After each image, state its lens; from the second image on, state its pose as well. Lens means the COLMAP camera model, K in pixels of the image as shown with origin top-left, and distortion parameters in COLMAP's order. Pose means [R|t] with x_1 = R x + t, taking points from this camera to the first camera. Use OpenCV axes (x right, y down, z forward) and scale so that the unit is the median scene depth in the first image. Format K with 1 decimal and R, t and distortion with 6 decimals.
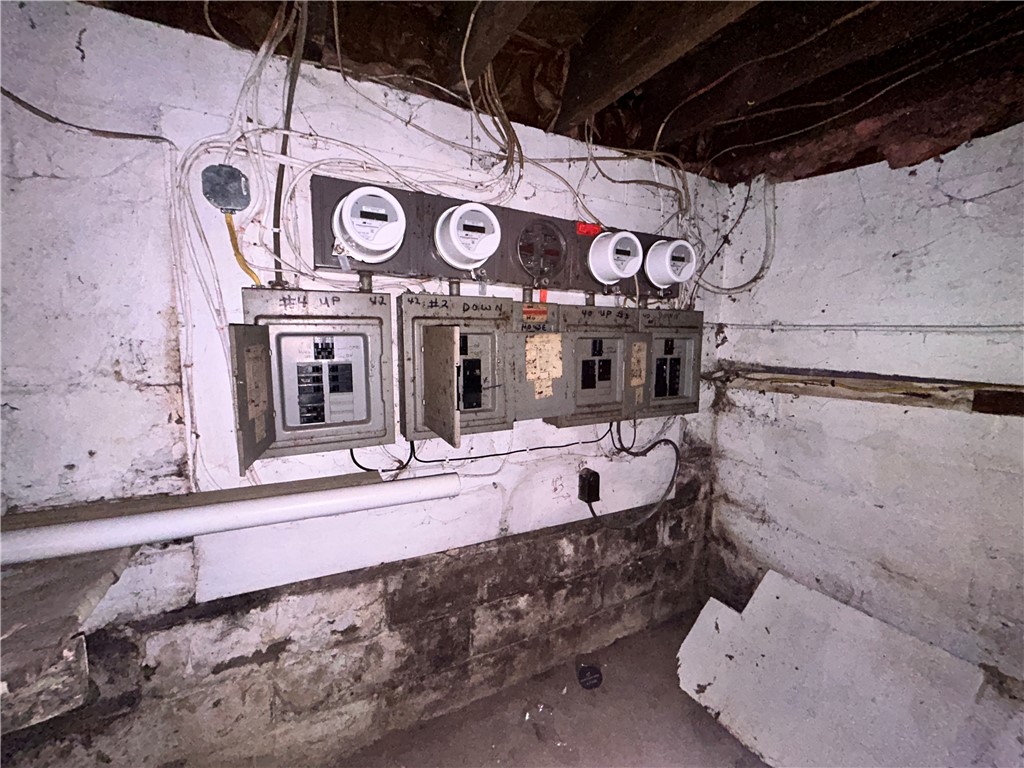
lens RADIAL K [[415.2, 0, 515.3], [0, 415.2, 381.5], [0, 0, 1]] dist [-0.000930, 0.000395]
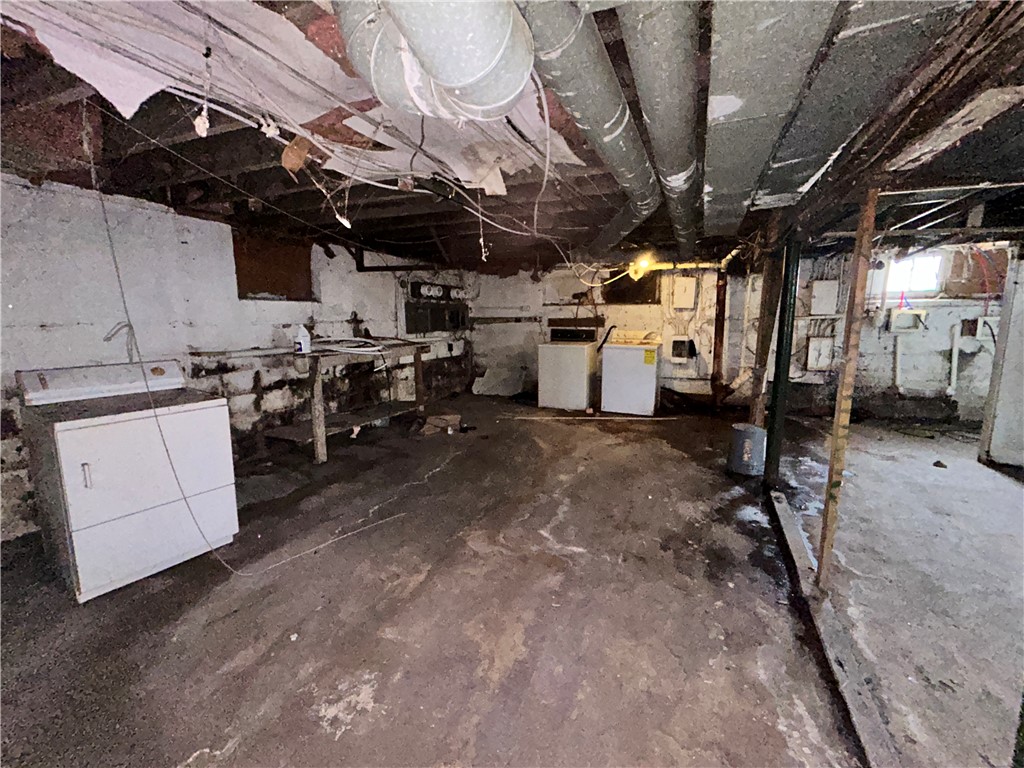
lens RADIAL K [[415.2, 0, 515.3], [0, 415.2, 381.5], [0, 0, 1]] dist [-0.000930, 0.000395]
pose [[0.763574, -0.126731, 0.633162, -1.883307], [0.105286, 0.991864, 0.071556, 0.341604], [-0.637079, 0.012025, 0.770705, -2.453579]]
